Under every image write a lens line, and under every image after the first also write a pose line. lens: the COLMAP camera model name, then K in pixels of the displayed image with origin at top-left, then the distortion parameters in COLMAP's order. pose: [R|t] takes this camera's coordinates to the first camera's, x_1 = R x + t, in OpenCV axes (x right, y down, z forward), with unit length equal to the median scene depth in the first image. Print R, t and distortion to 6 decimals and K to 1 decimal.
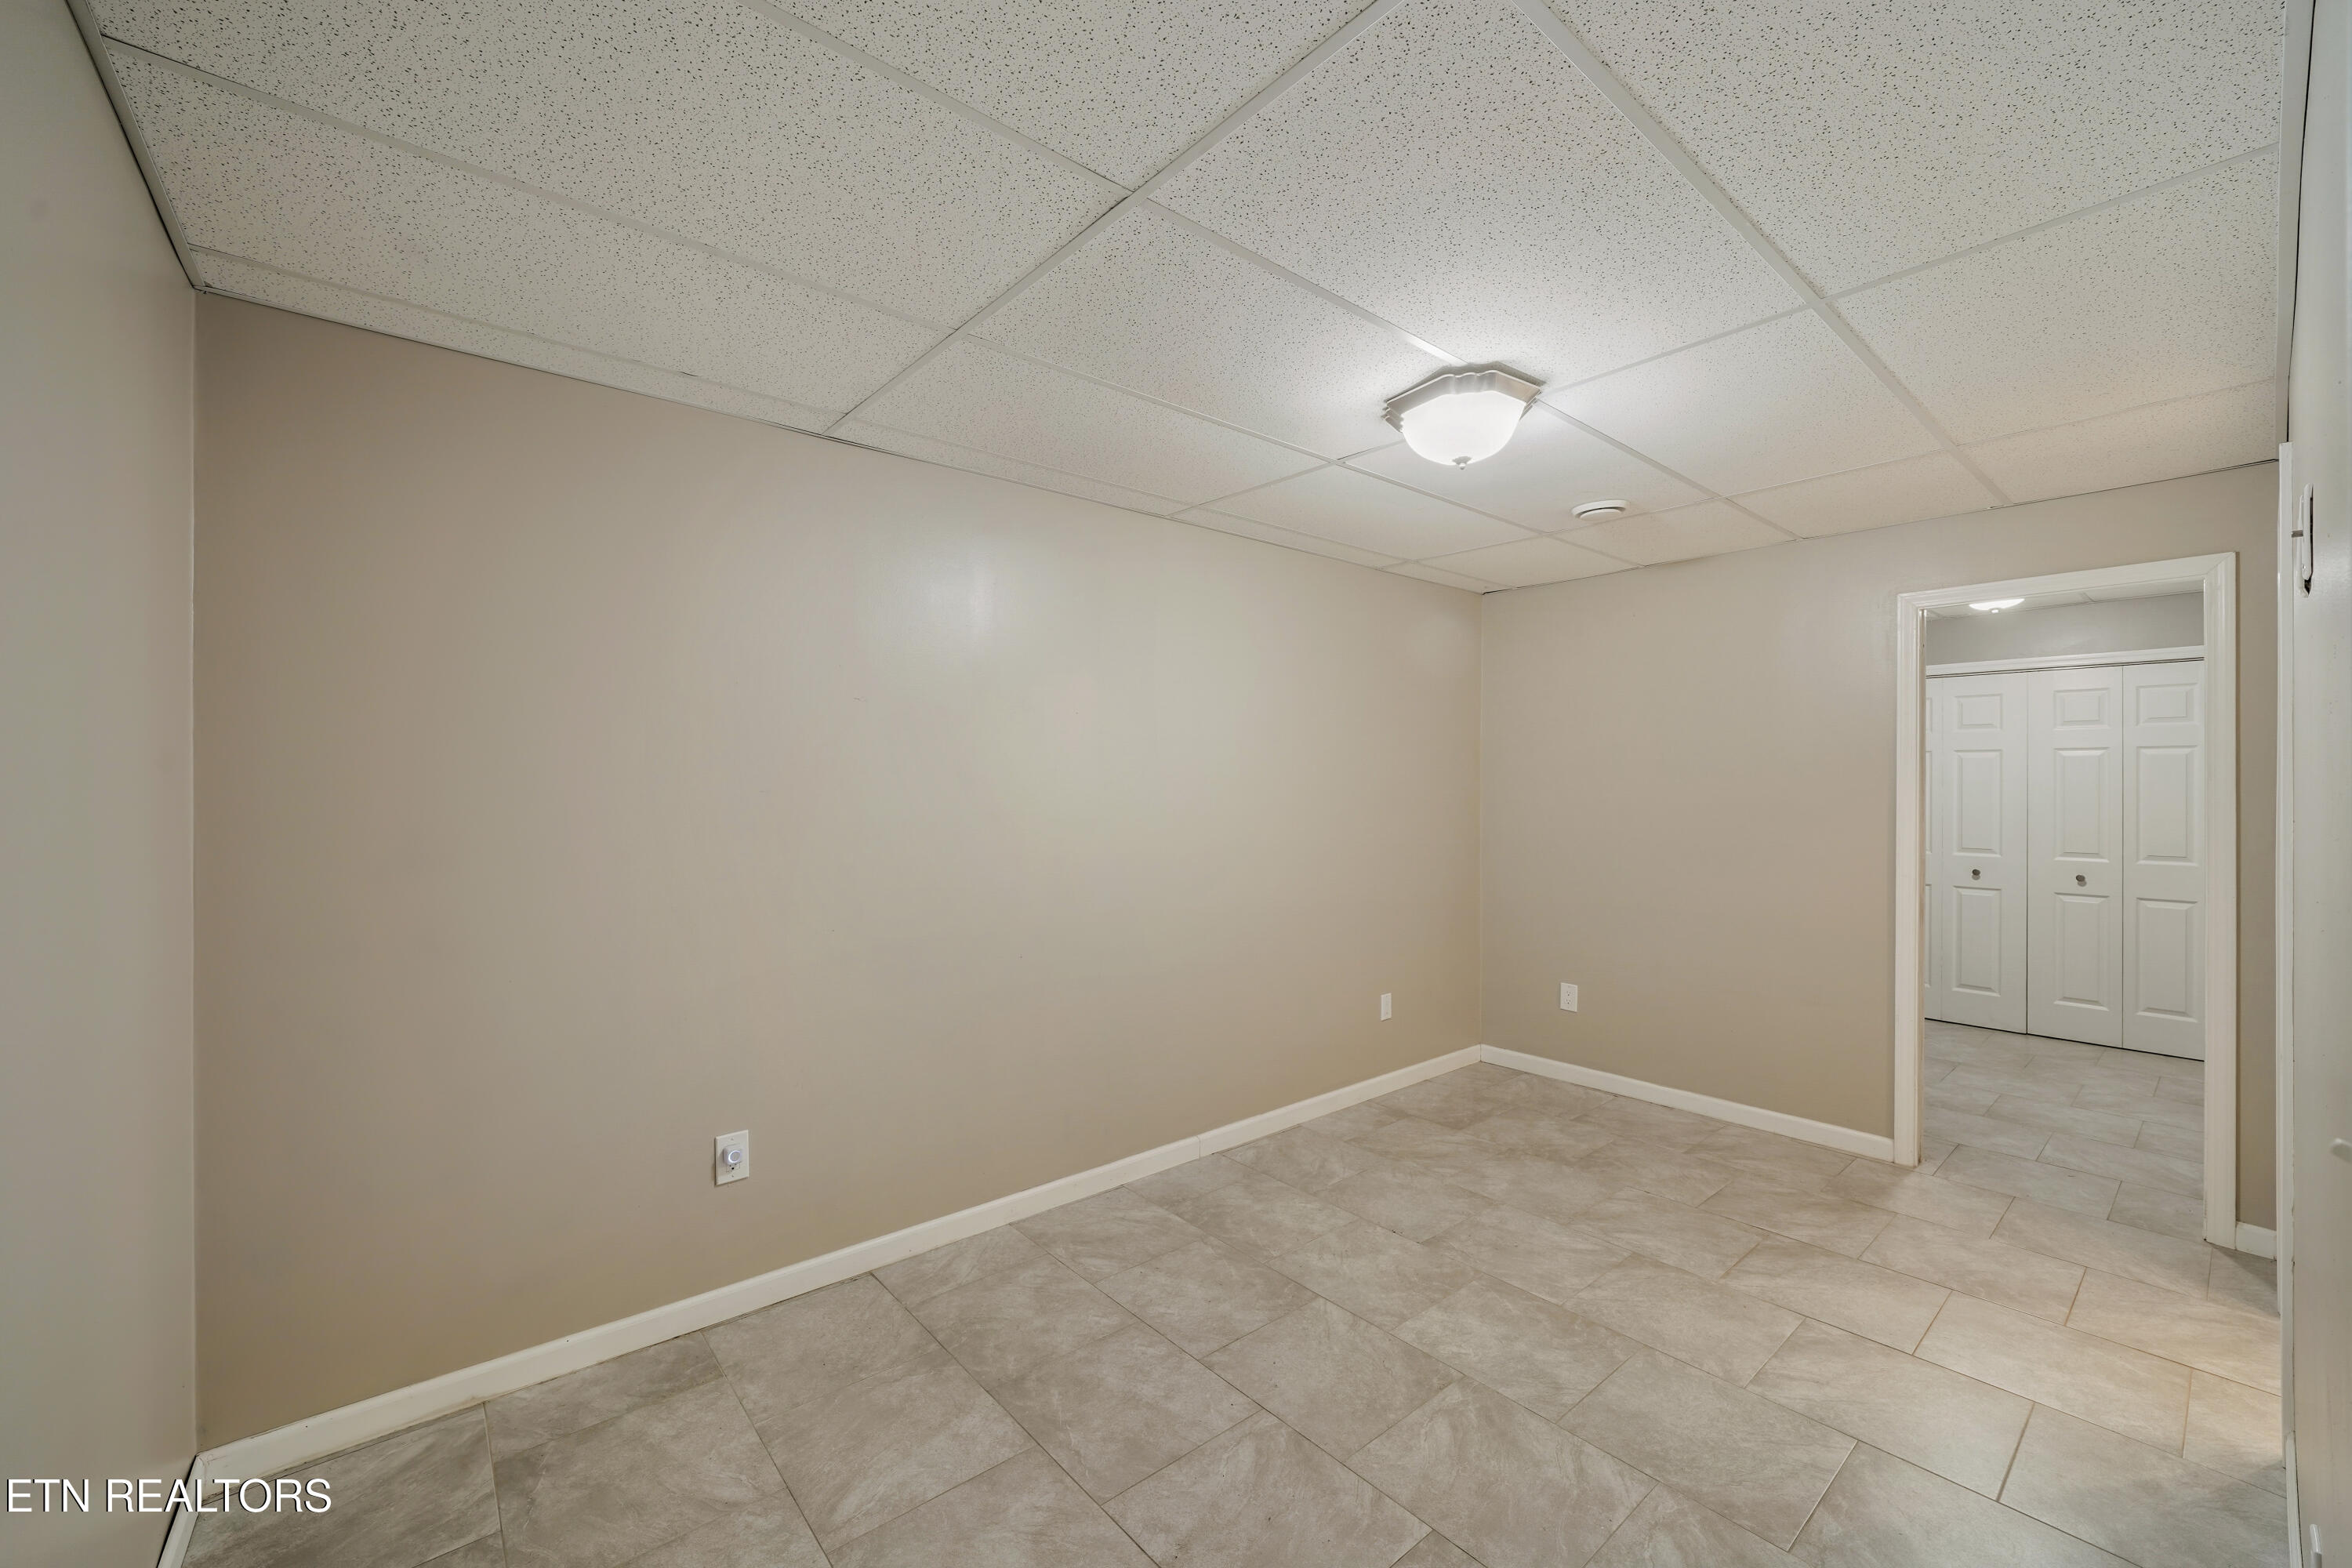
lens RADIAL K [[923.7, 0, 1186.1], [0, 923.7, 772.0], [0, 0, 1]] dist [-0.017690, 0.003910]
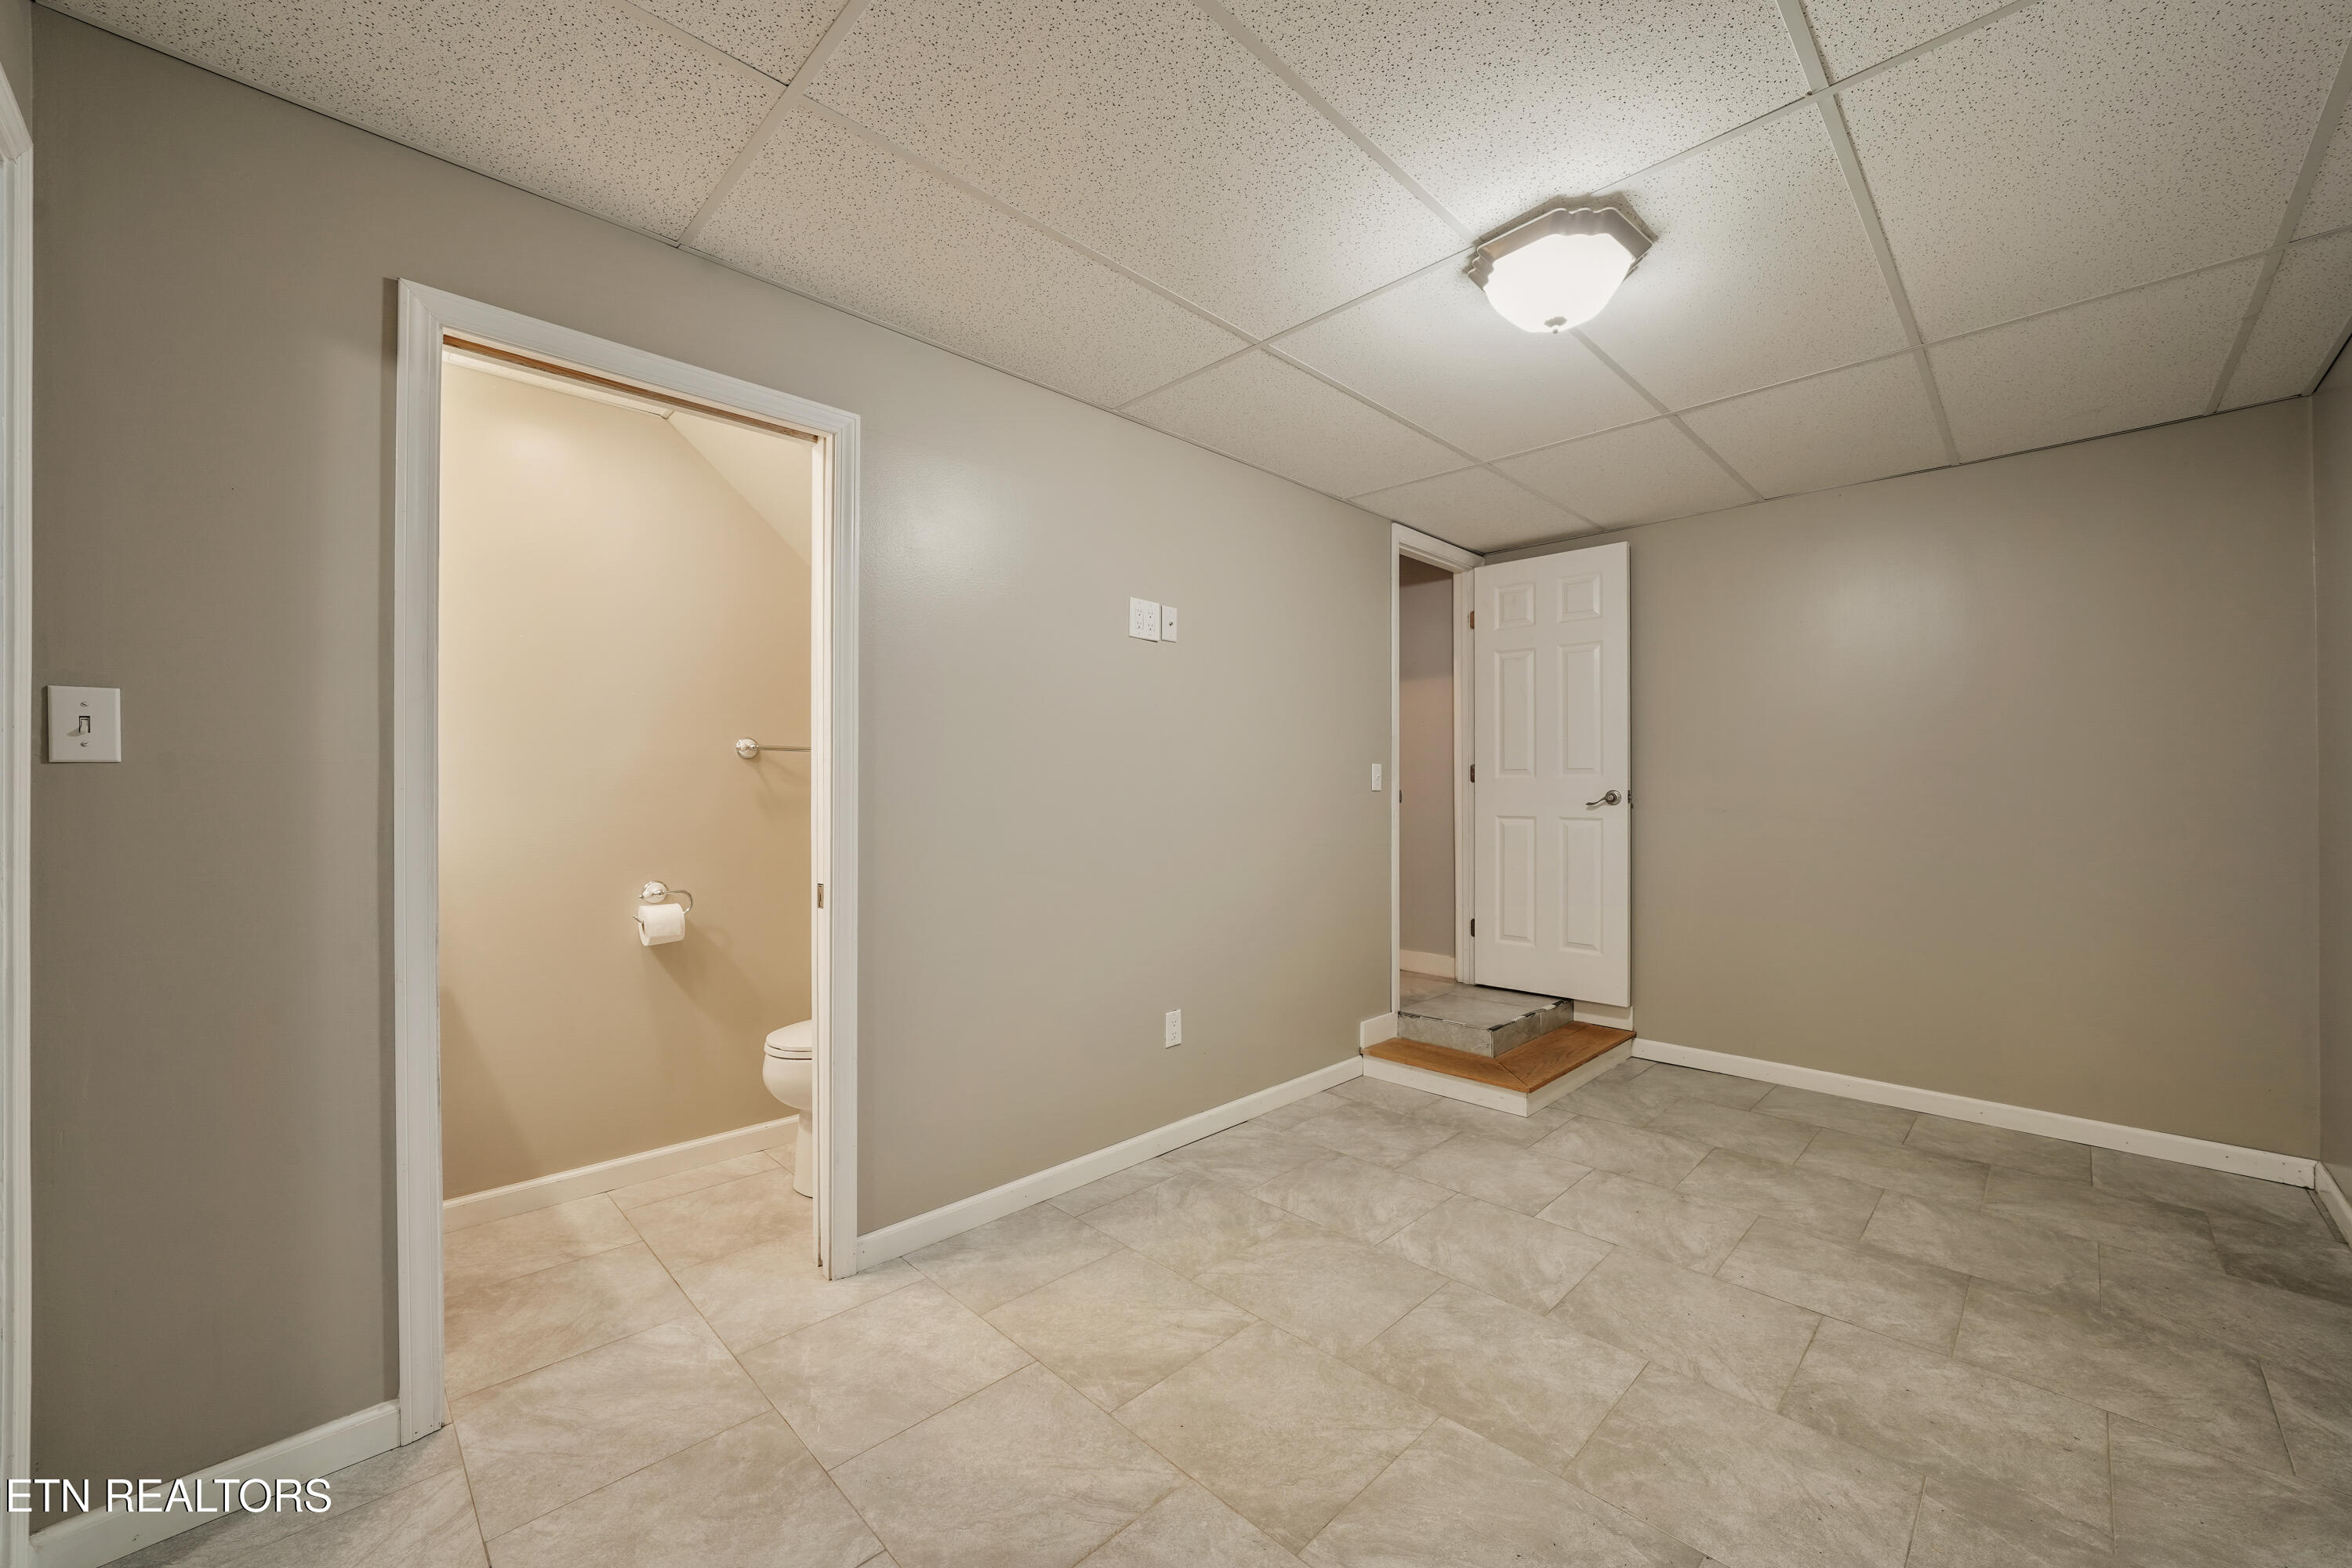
lens RADIAL K [[923.7, 0, 1186.1], [0, 923.7, 772.0], [0, 0, 1]] dist [-0.017690, 0.003910]
pose [[-0.996030, -0.003687, -0.088937, 0.704720], [-0.000978, 0.999535, -0.030484, 0.115342], [0.089008, -0.030276, -0.995571, 1.791130]]
